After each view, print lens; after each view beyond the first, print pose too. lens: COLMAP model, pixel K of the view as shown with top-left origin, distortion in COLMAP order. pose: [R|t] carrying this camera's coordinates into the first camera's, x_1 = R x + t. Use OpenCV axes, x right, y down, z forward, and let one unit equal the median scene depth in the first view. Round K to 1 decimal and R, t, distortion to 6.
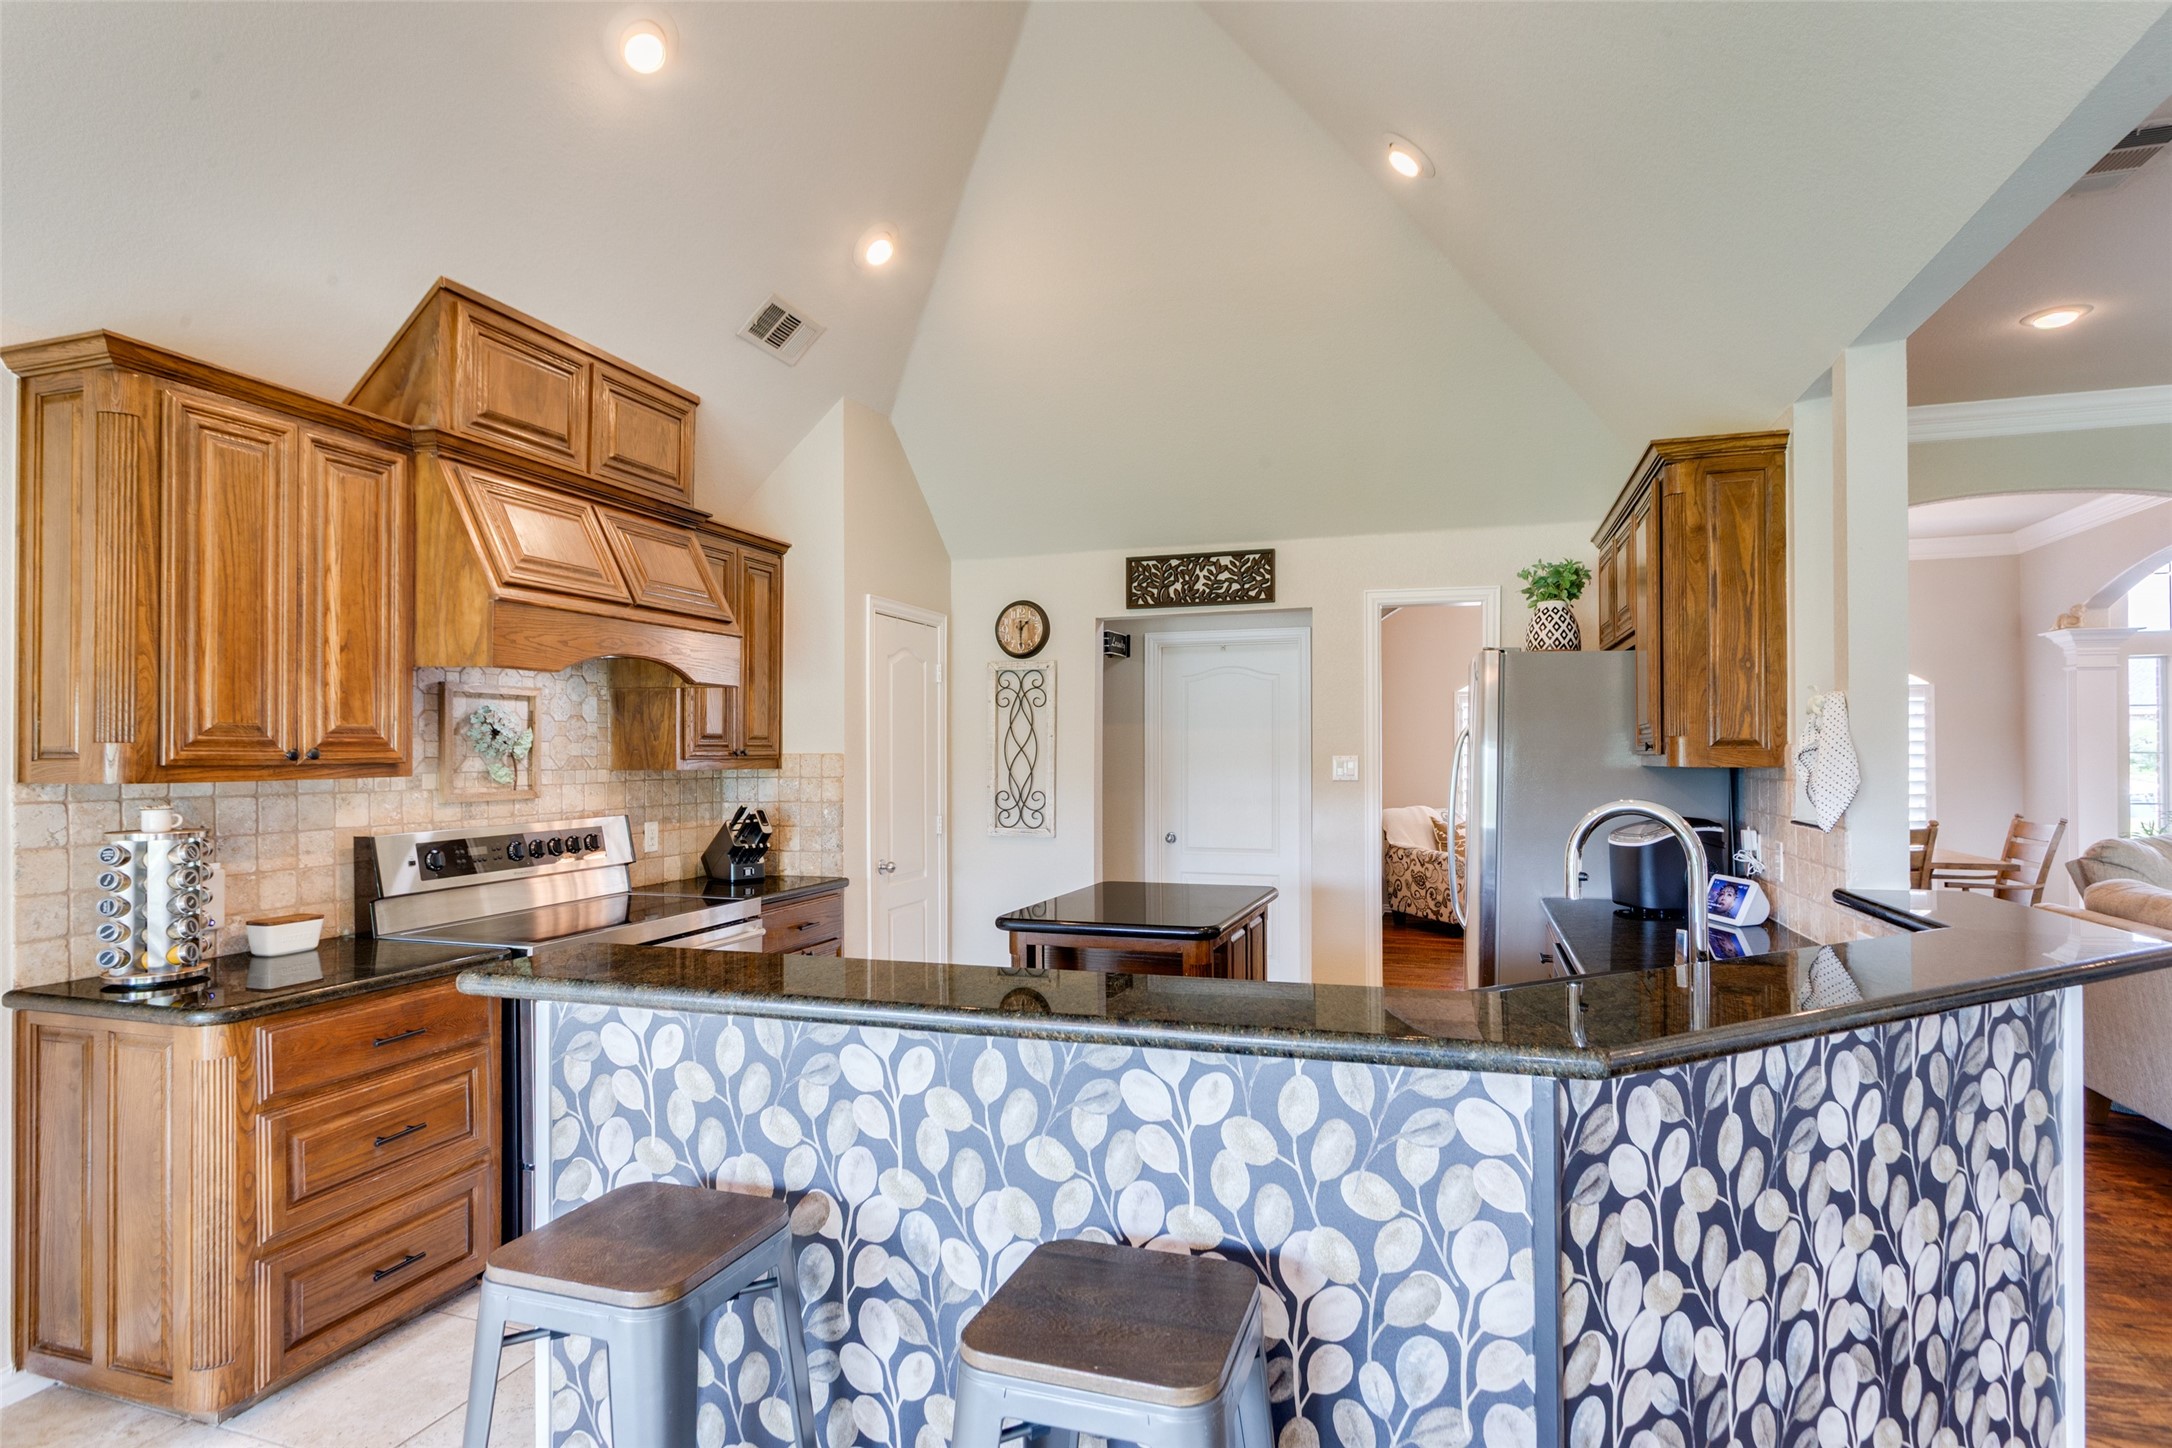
lens RADIAL K [[1075.9, 0, 1084.8], [0, 1075.9, 739.9], [0, 0, 1]] dist [-0.000611, 0.001899]
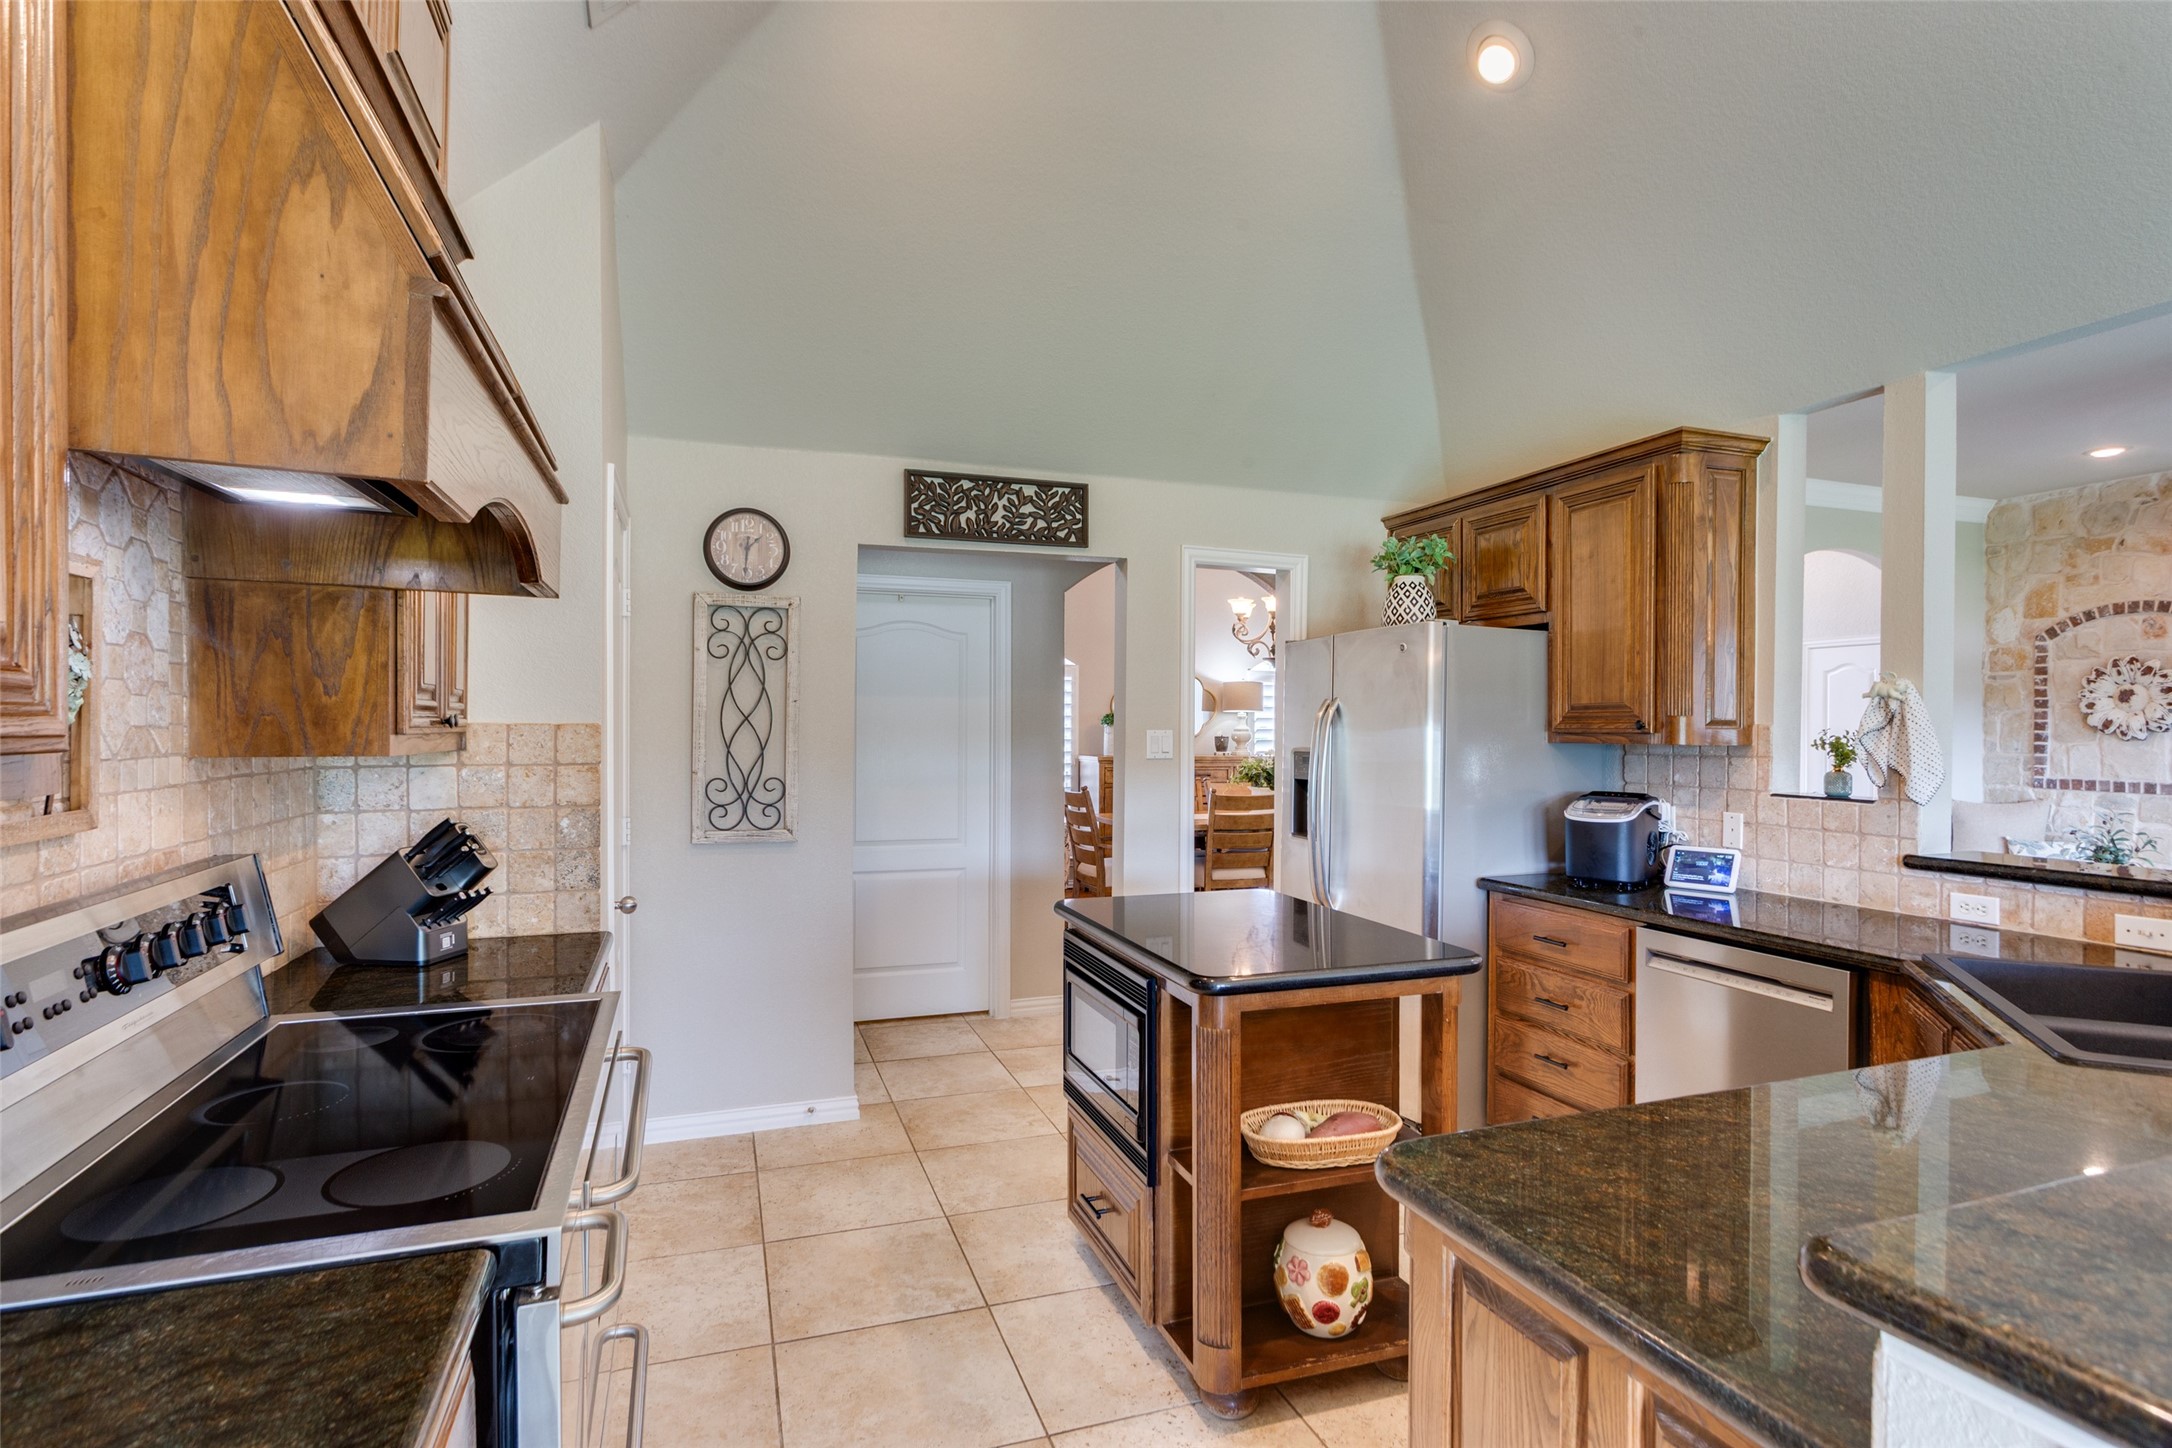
lens RADIAL K [[1075.9, 0, 1072.8], [0, 1075.9, 734.4], [0, 0, 1]] dist [-0.000611, 0.001899]
pose [[0.791743, 0.001933, 0.610851, -0.379307], [-0.015474, 0.999738, 0.016893, 0.004197], [-0.610658, -0.022827, 0.791565, 0.367887]]
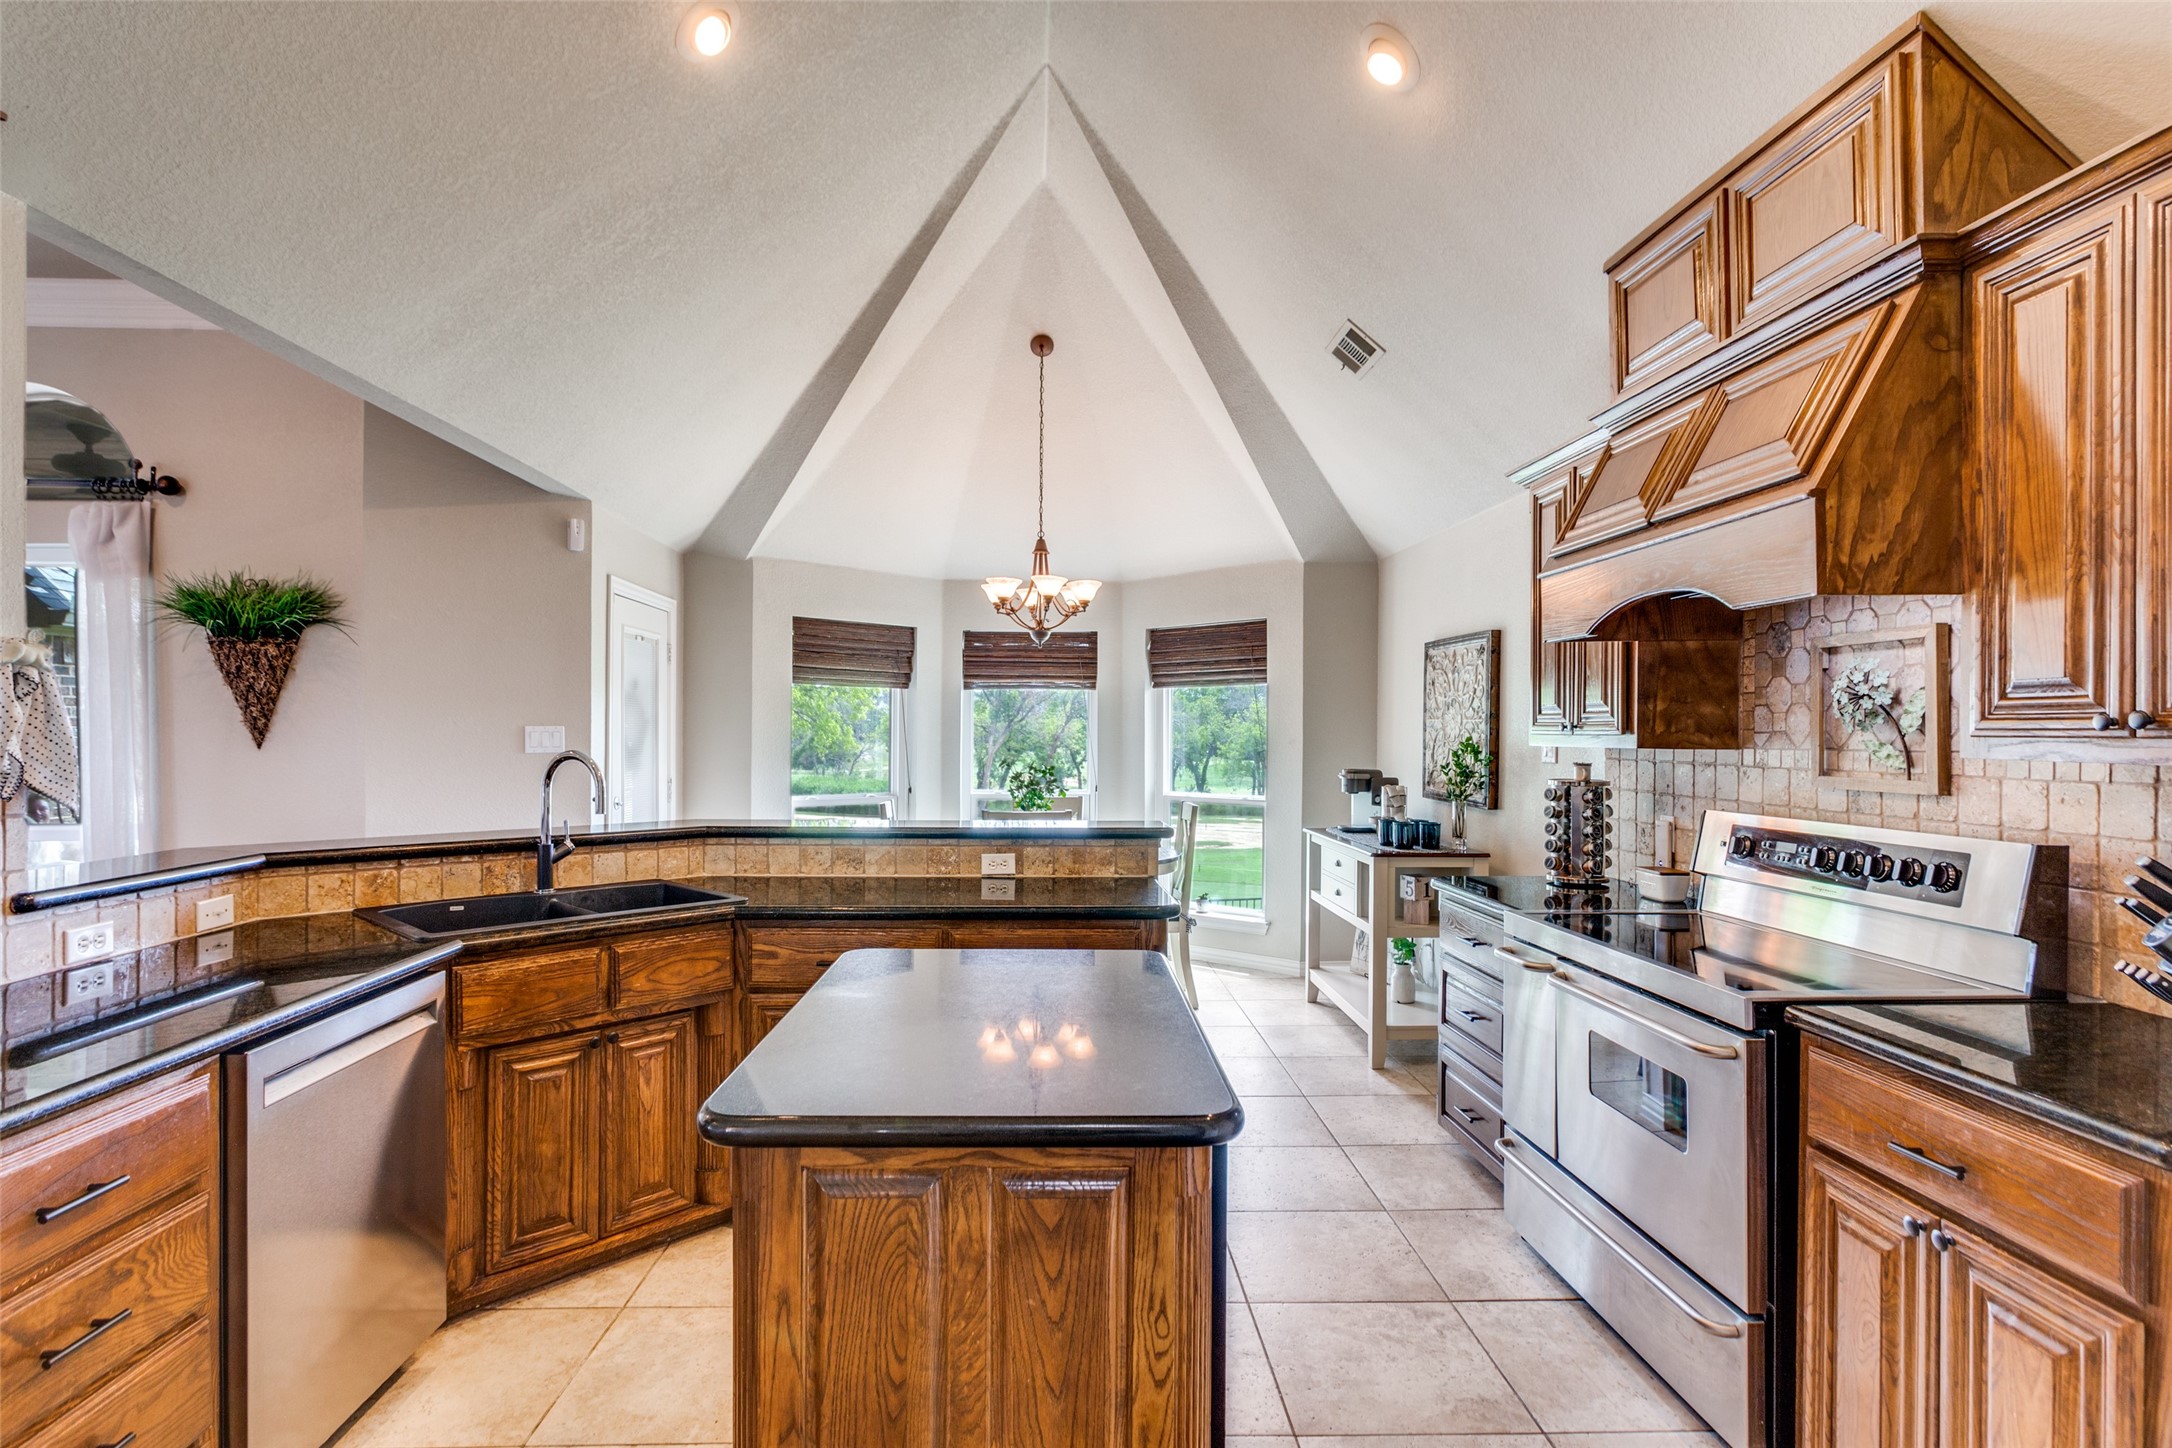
lens RADIAL K [[1077.1, 0, 1051.1], [0, 1077.1, 727.8], [0, 0, 1]] dist [-0.010285, 0.005512]
pose [[-0.939811, -0.003599, -0.341675, 0.167021], [0.001045, 0.999910, -0.013409, 0.018050], [0.341692, -0.012959, -0.939723, 1.162738]]
